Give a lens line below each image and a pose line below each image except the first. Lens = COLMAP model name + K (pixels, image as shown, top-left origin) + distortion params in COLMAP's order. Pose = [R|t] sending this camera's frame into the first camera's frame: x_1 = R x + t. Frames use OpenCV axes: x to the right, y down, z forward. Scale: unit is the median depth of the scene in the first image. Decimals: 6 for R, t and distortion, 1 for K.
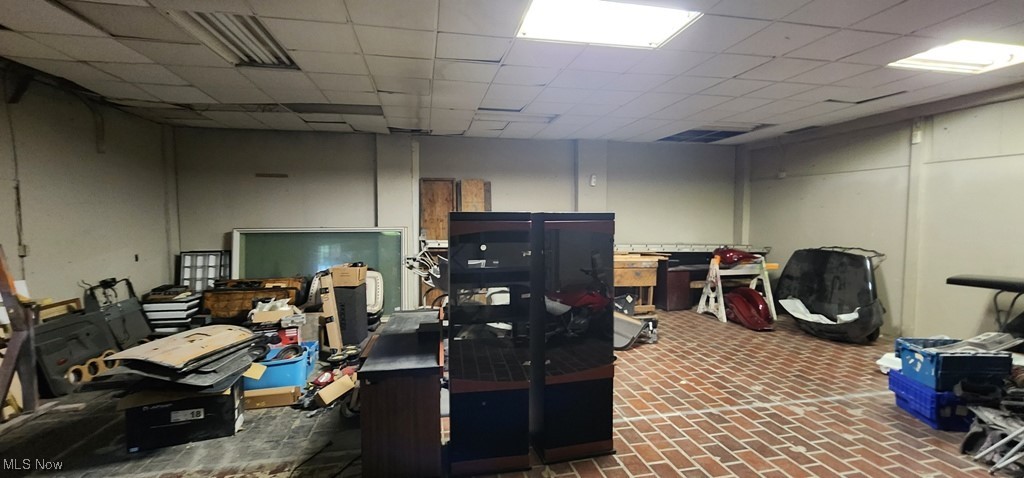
lens RADIAL K [[414.4, 0, 512.0], [0, 414.4, 239.0], [0, 0, 1]] dist [0.001418, -0.000189]
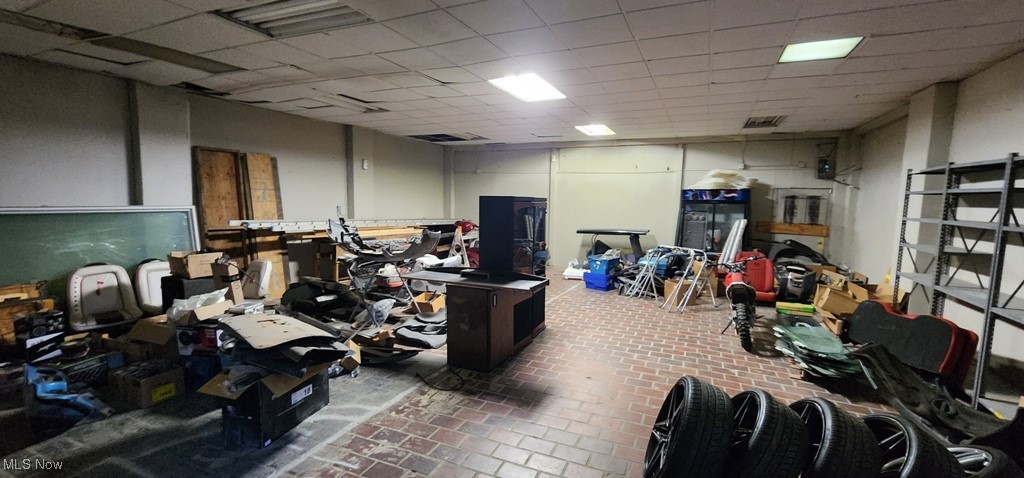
lens RADIAL K [[414.4, 0, 512.0], [0, 414.4, 239.0], [0, 0, 1]] dist [0.001418, -0.000189]
pose [[0.604559, -0.062831, 0.794078, -0.525628], [0.022118, 0.997824, 0.062113, -0.000263], [-0.796253, -0.019987, 0.604634, -0.001616]]
